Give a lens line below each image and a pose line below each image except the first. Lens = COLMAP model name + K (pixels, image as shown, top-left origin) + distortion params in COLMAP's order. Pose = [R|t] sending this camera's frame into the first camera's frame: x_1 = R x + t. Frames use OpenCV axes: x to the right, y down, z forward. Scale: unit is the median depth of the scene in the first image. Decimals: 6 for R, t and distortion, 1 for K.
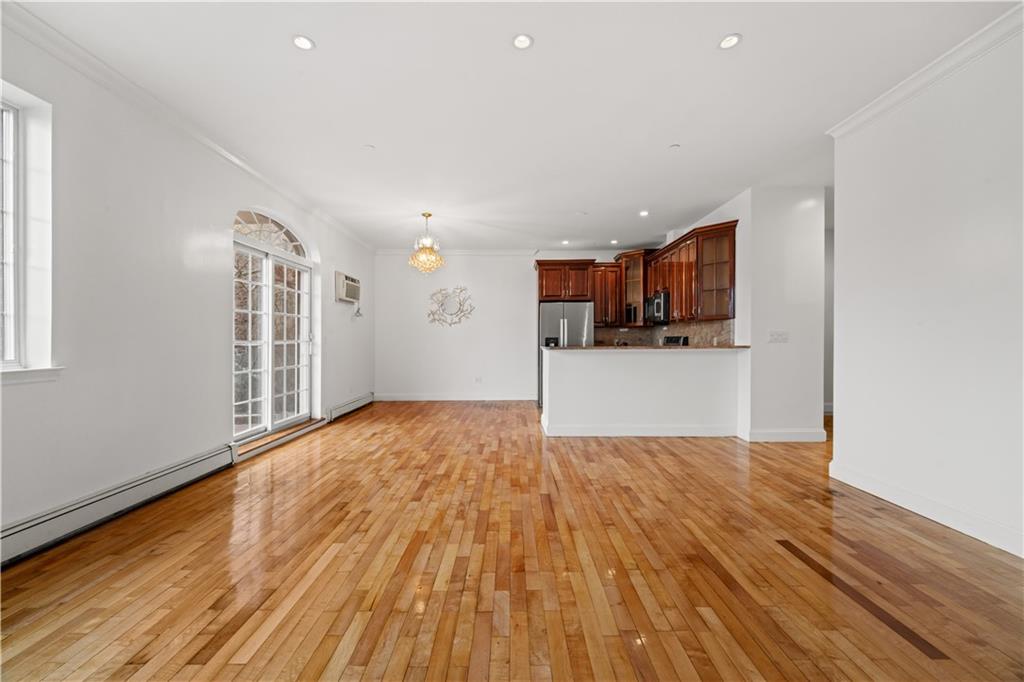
lens RADIAL K [[424.6, 0, 516.8], [0, 424.6, 345.9], [0, 0, 1]] dist [0.003945, -0.003526]
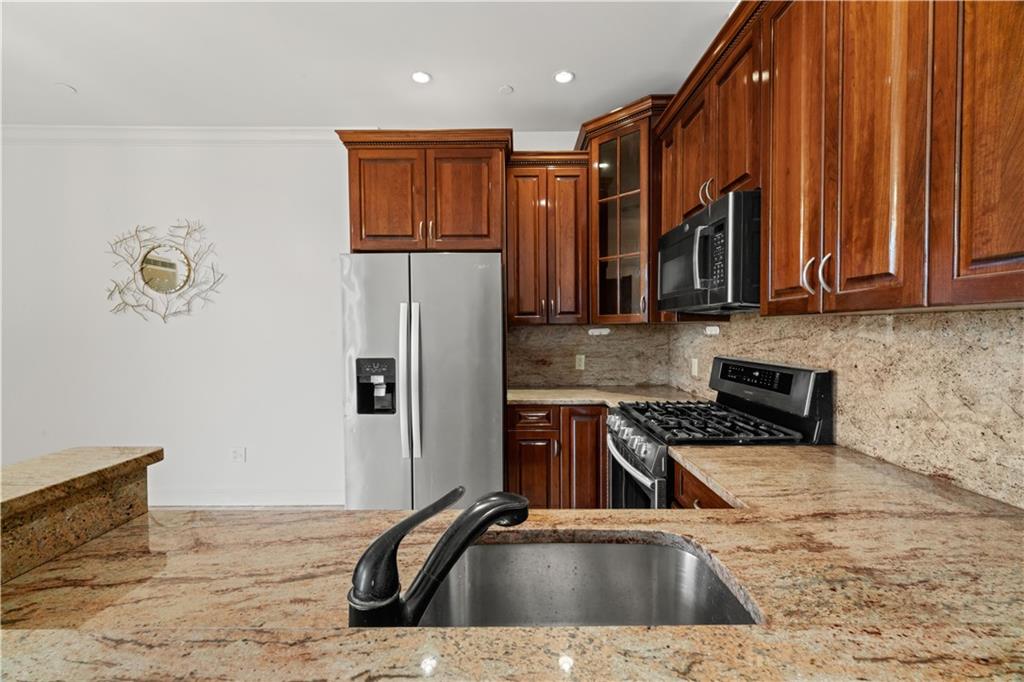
lens RADIAL K [[424.6, 0, 506.7], [0, 424.6, 341.8], [0, 0, 1]] dist [0.003945, -0.003526]
pose [[0.999819, 0.003246, -0.018721, 0.206024], [-0.002977, 0.999892, 0.014369, -0.039758], [0.018766, -0.014311, 0.999721, 0.712912]]
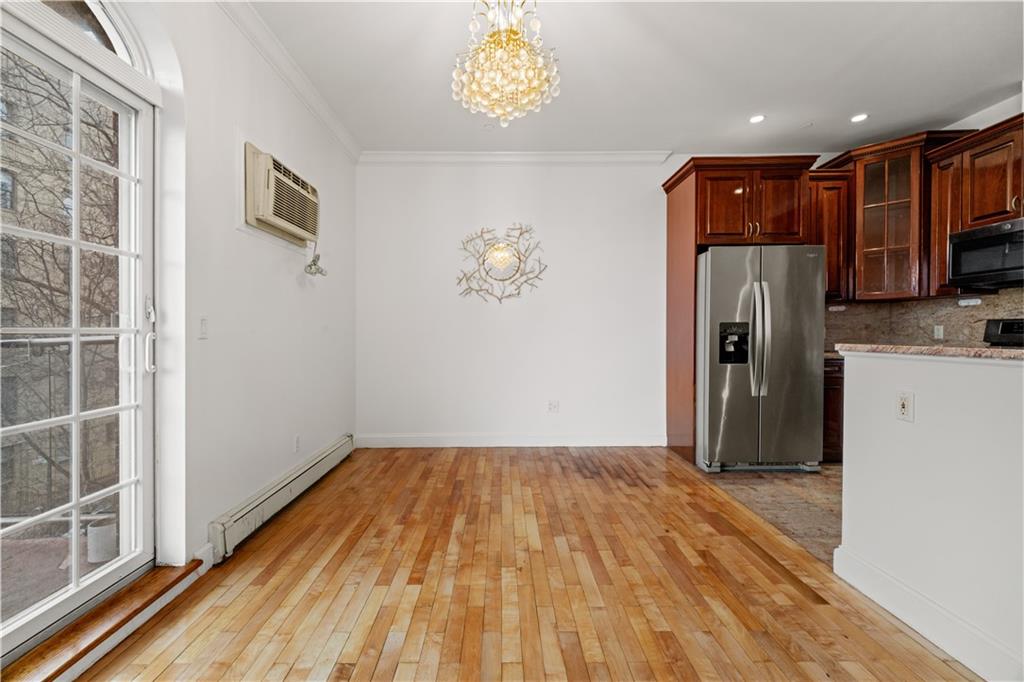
lens RADIAL K [[424.6, 0, 493.9], [0, 424.6, 338.2], [0, 0, 1]] dist [0.003945, -0.003526]
pose [[0.999729, -0.002276, -0.023168, -0.180079], [0.002323, 0.999995, 0.002008, -0.004201], [0.023163, -0.002061, 0.999730, 0.569673]]
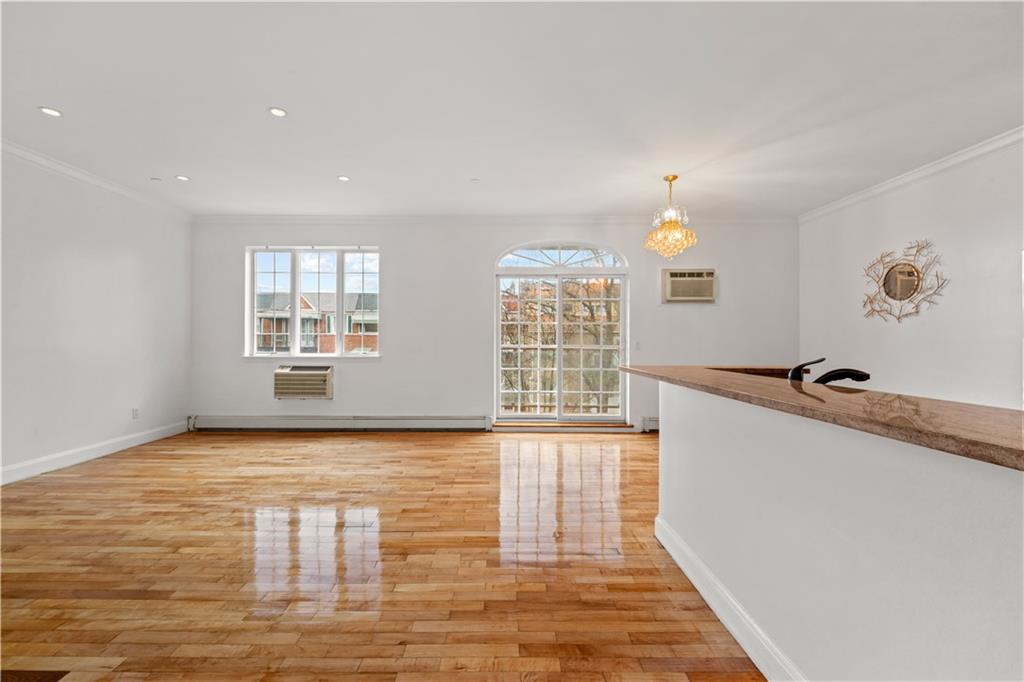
lens RADIAL K [[424.6, 0, 503.9], [0, 424.6, 344.4], [0, 0, 1]] dist [0.003945, -0.003526]
pose [[-0.014609, 0.016079, -0.999764, 0.451604], [-0.010896, 0.999809, 0.016239, -0.024519], [0.999834, 0.011131, -0.014431, 0.606739]]
